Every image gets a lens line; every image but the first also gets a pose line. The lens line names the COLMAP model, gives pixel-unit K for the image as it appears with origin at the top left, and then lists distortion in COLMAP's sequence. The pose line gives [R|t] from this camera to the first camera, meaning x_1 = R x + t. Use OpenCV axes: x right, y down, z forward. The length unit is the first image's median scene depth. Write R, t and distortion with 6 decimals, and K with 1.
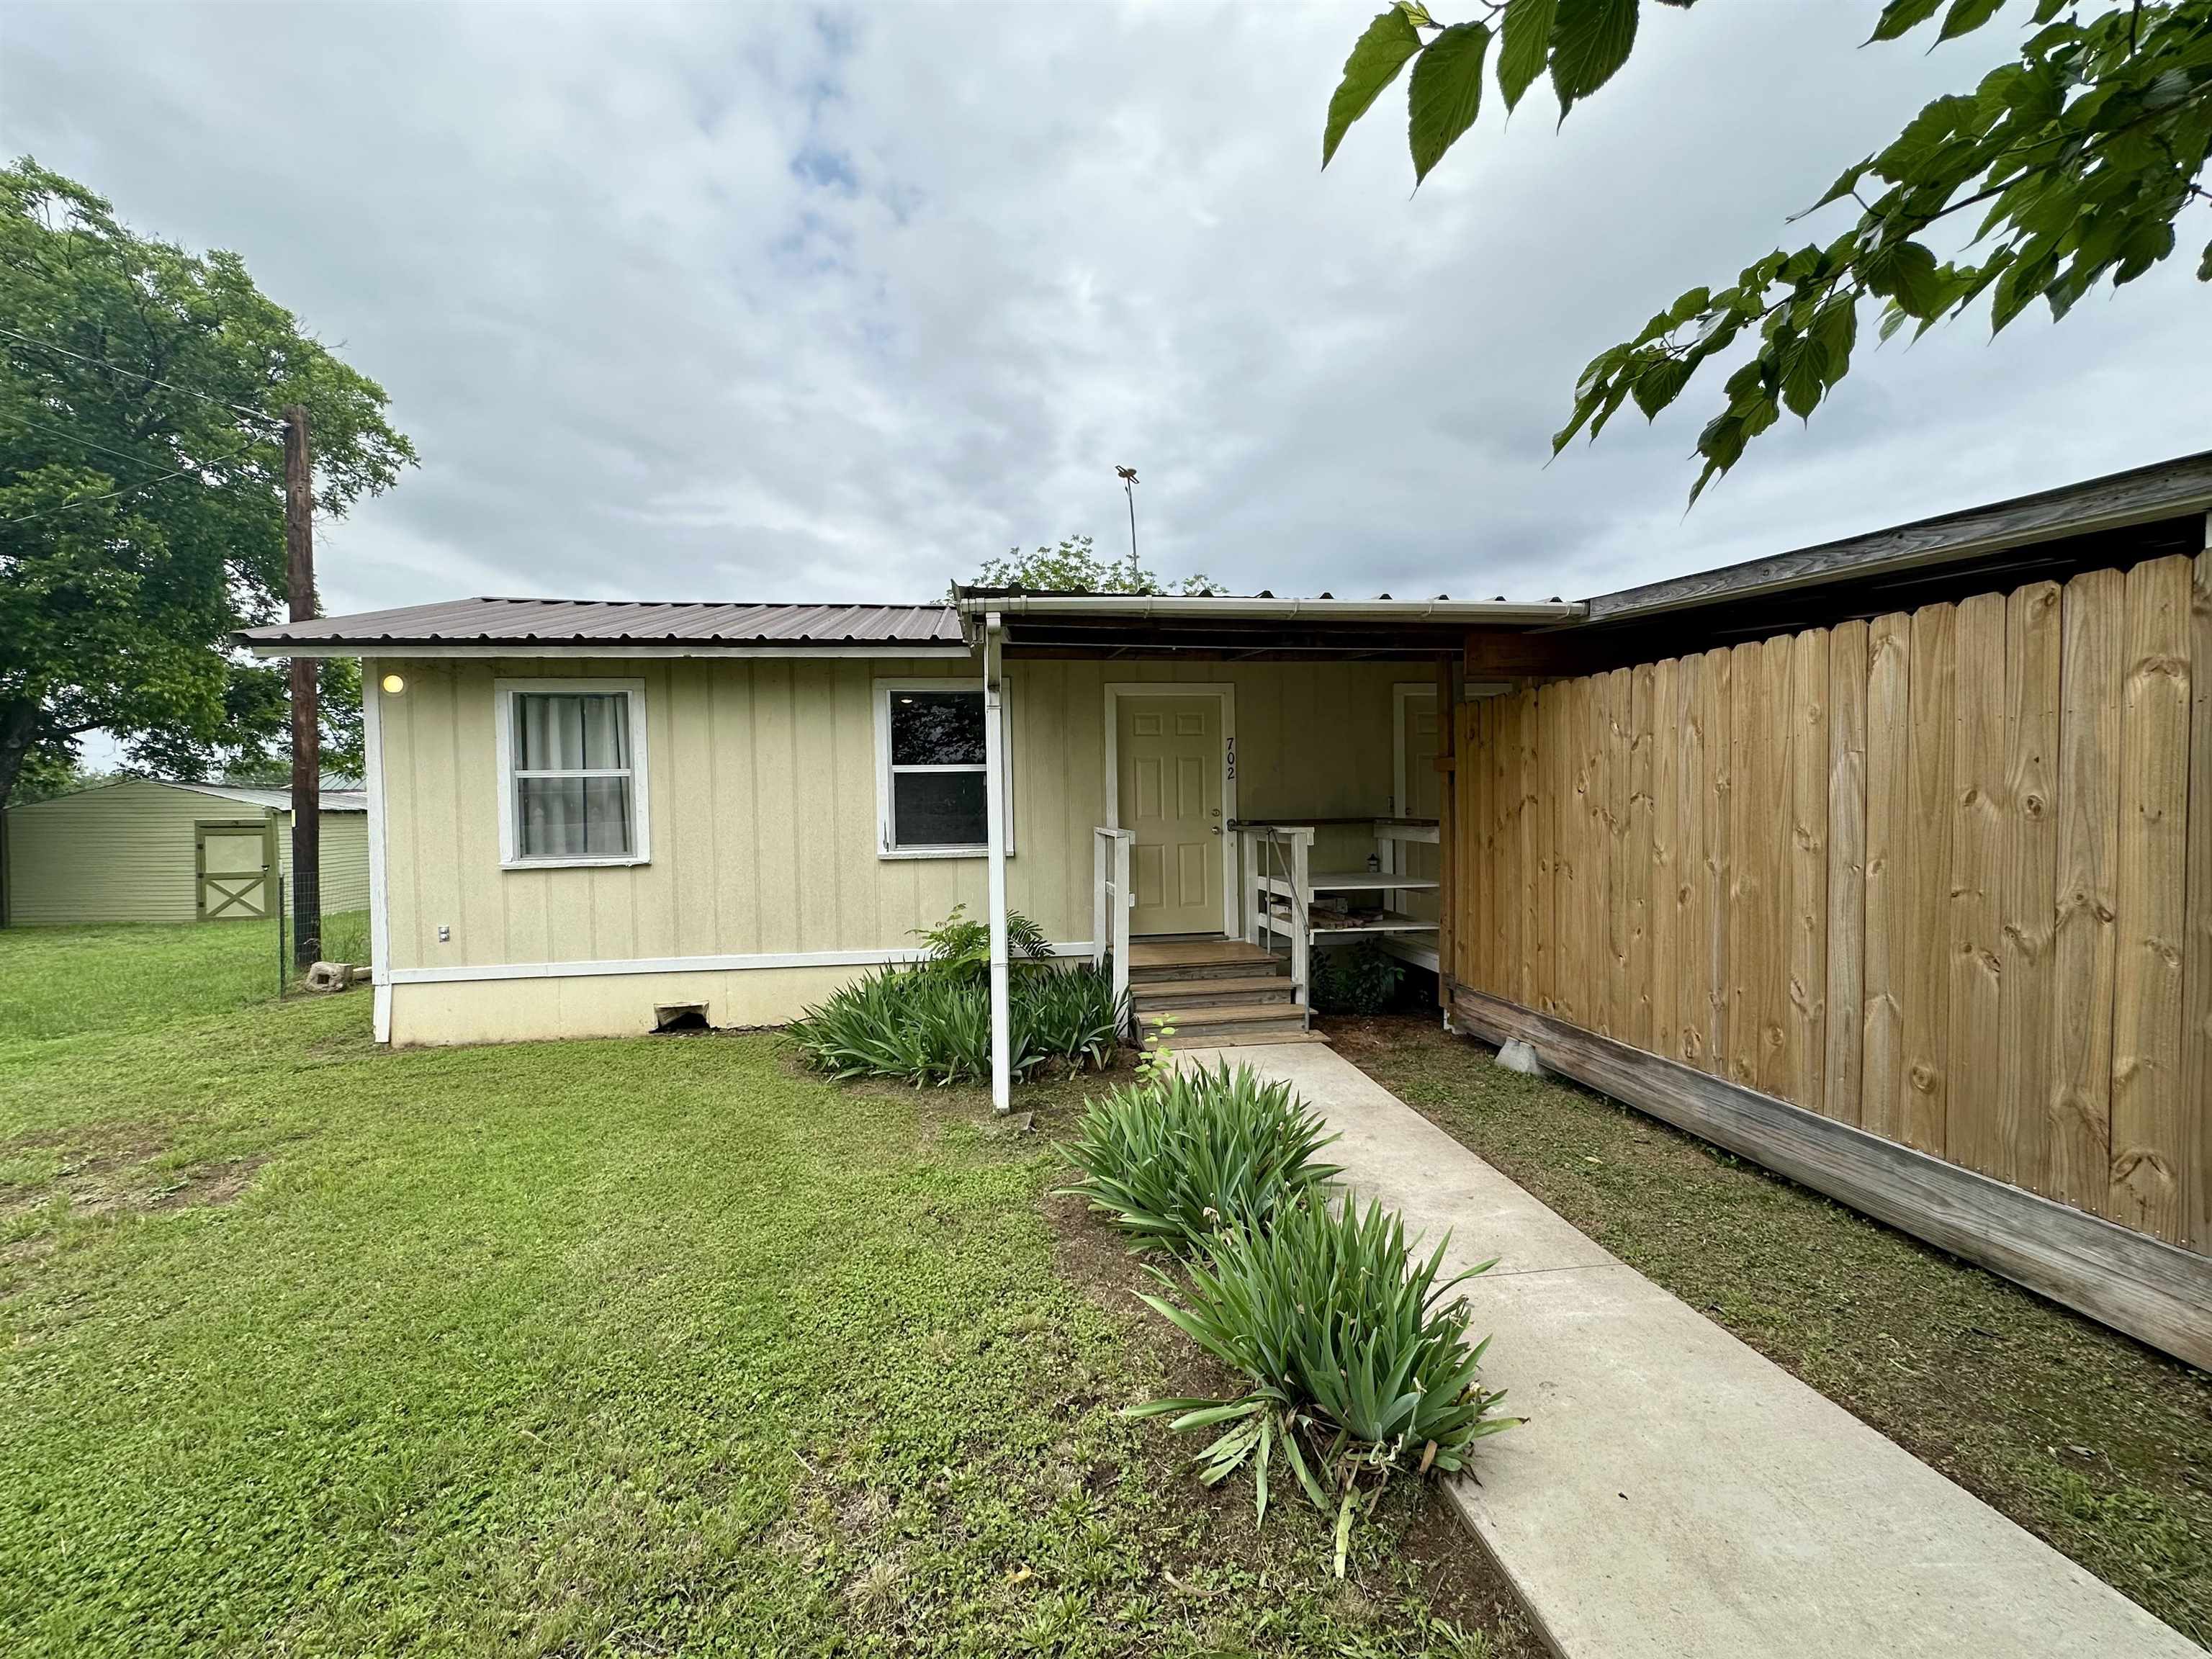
lens RADIAL K [[880.6, 0, 1125.3], [0, 880.6, 831.7], [0, 0, 1]] dist [-0.004060, 0.000667]
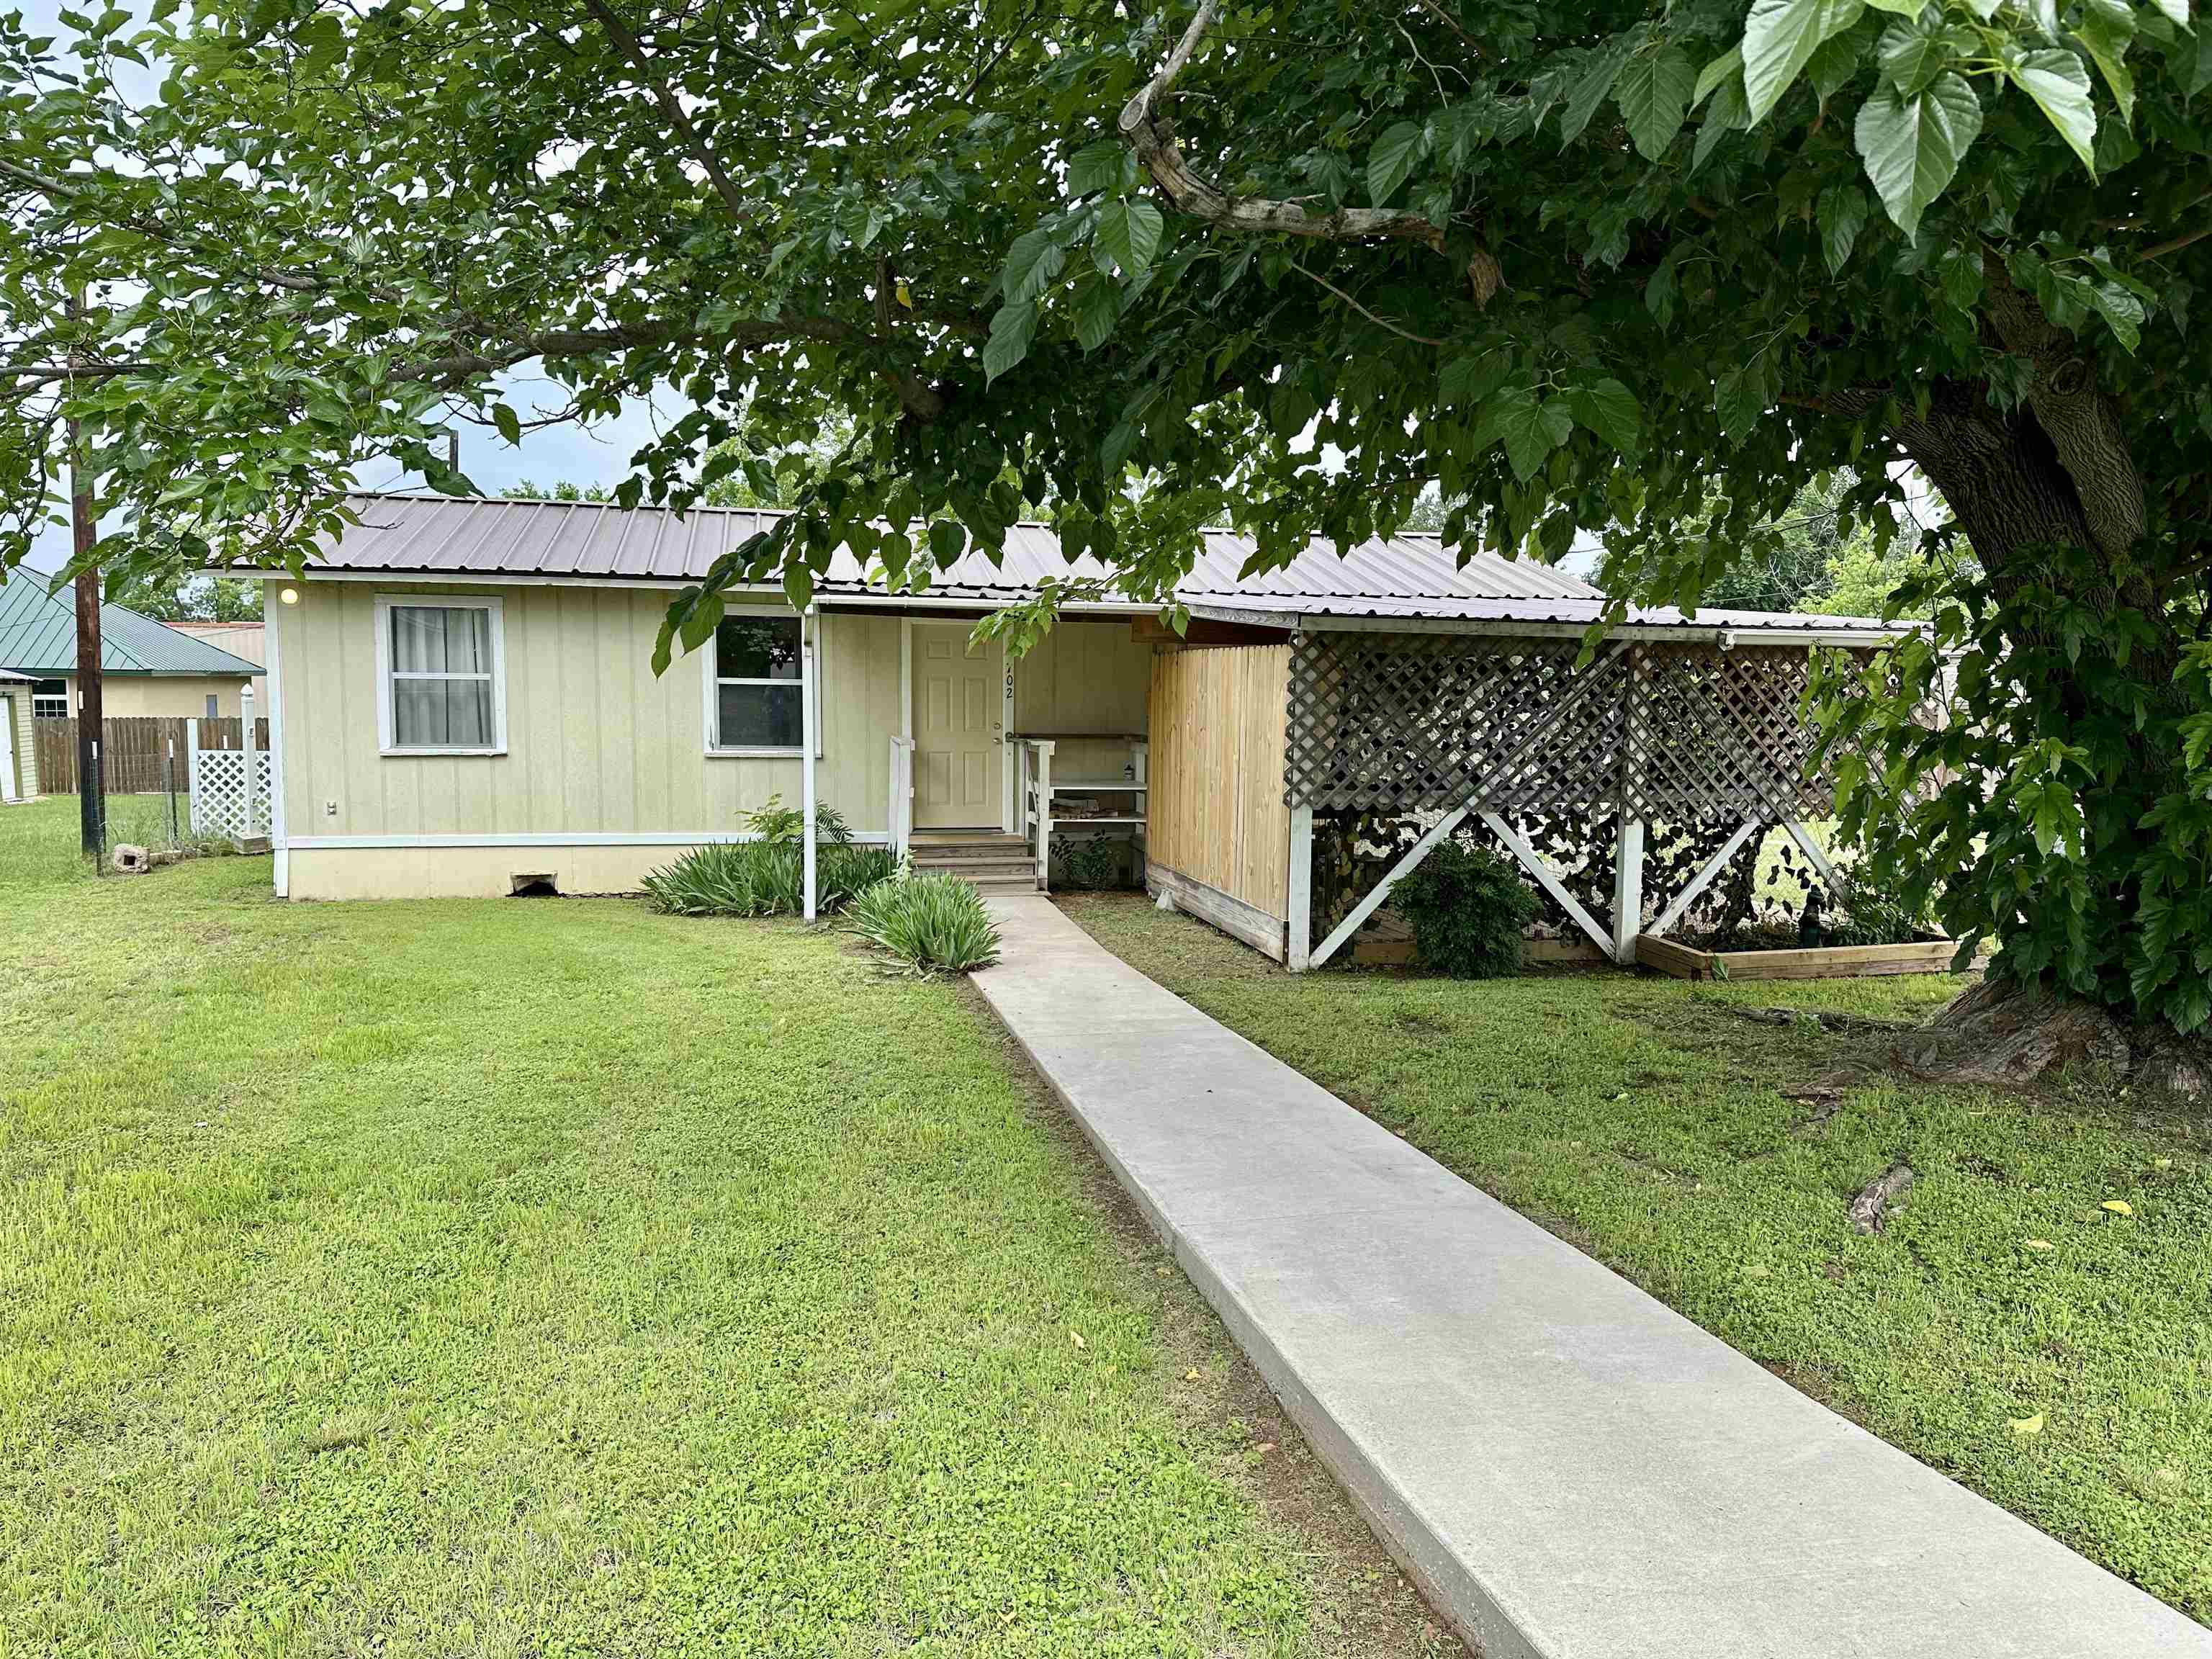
lens RADIAL K [[1547.3, 0, 1129.1], [0, 1547.3, 843.0], [0, 0, 1]] dist [0.065005, -0.072666]
pose [[0.996925, 0.024063, 0.074576, 0.142430], [-0.028924, 0.997479, 0.064798, -0.005681], [-0.072828, -0.066756, 0.995108, -1.180560]]
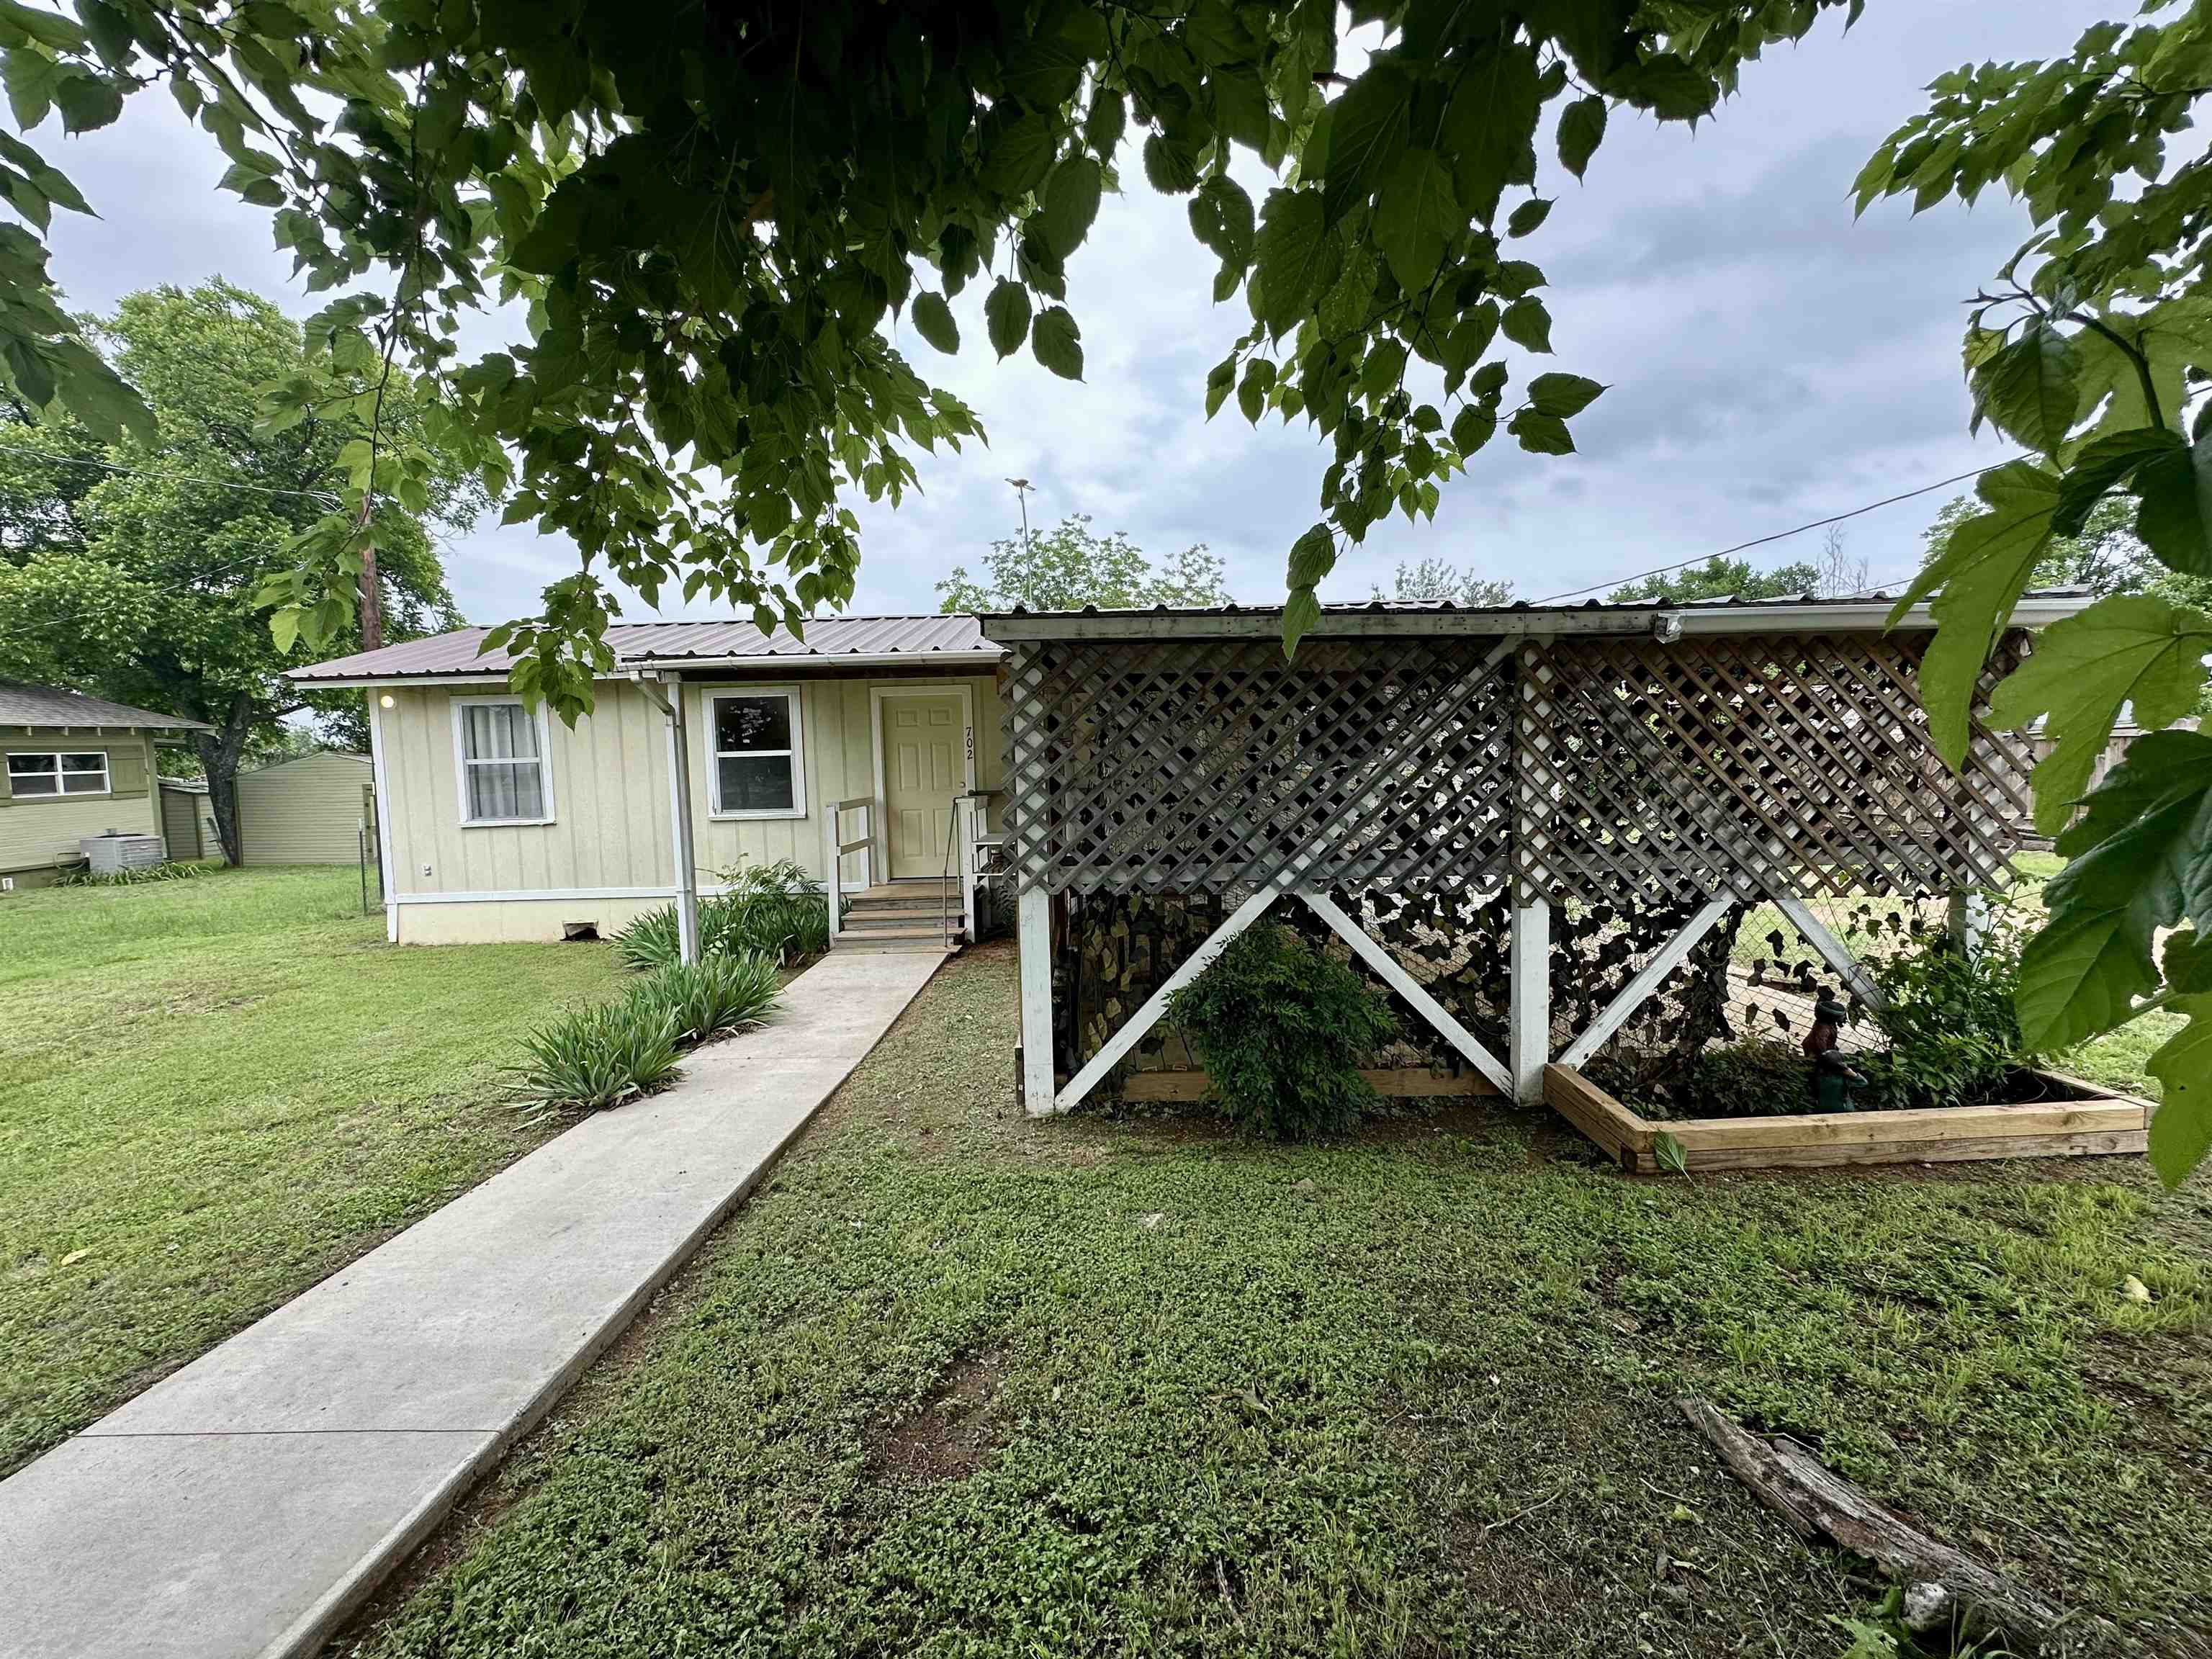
lens RADIAL K [[880.6, 0, 1113.7], [0, 880.6, 826.3], [0, 0, 1]] dist [-0.004060, 0.000667]
pose [[0.988943, 0.003532, -0.148256, 0.577801], [0.003550, 0.998866, 0.047478, -0.024173], [0.148255, -0.047479, 0.987809, -0.281573]]
